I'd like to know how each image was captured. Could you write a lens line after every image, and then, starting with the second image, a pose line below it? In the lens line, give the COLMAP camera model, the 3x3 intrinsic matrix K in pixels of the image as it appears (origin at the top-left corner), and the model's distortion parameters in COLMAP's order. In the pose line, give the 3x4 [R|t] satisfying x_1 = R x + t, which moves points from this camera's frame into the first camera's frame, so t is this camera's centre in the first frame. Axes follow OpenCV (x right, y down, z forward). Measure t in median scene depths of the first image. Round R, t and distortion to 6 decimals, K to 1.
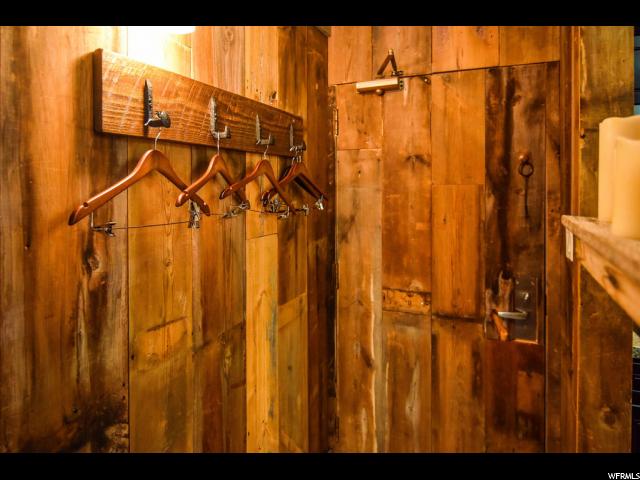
lens RADIAL K [[420.5, 0, 319.8], [0, 420.5, 187.6], [0, 0, 1]] dist [-0.001187, -0.000437]
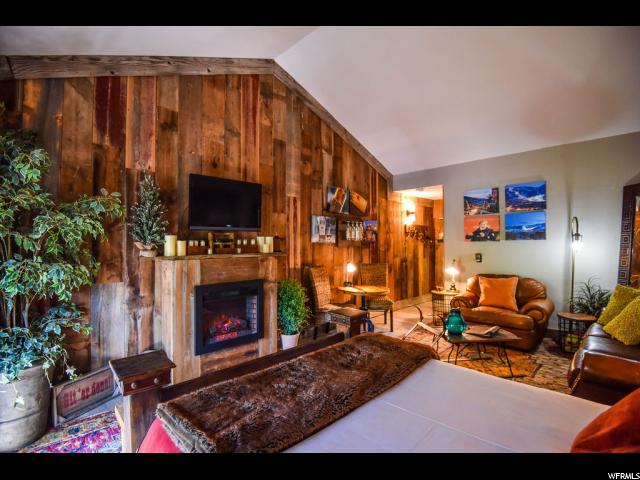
lens RADIAL K [[302.5, 0, 300.0], [0, 302.5, 239.0], [0, 0, 1]] dist [0.001903, -0.026332]
pose [[0.899423, -0.007386, -0.437016, 0.173839], [-0.002007, 0.999777, -0.021029, 0.091243], [0.437074, 0.019791, 0.899208, -3.090696]]
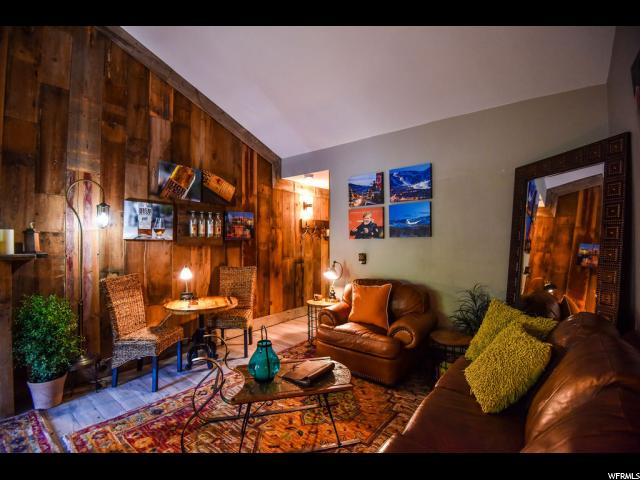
lens RADIAL K [[291.5, 0, 320.0], [0, 291.5, 240.0], [0, 0, 1]] dist [-0.010592, -0.023261]
pose [[0.959760, -0.000982, -0.280821, 0.701088], [-0.002886, 0.999907, -0.013359, 0.091114], [0.280808, 0.013632, 0.959667, -2.140679]]
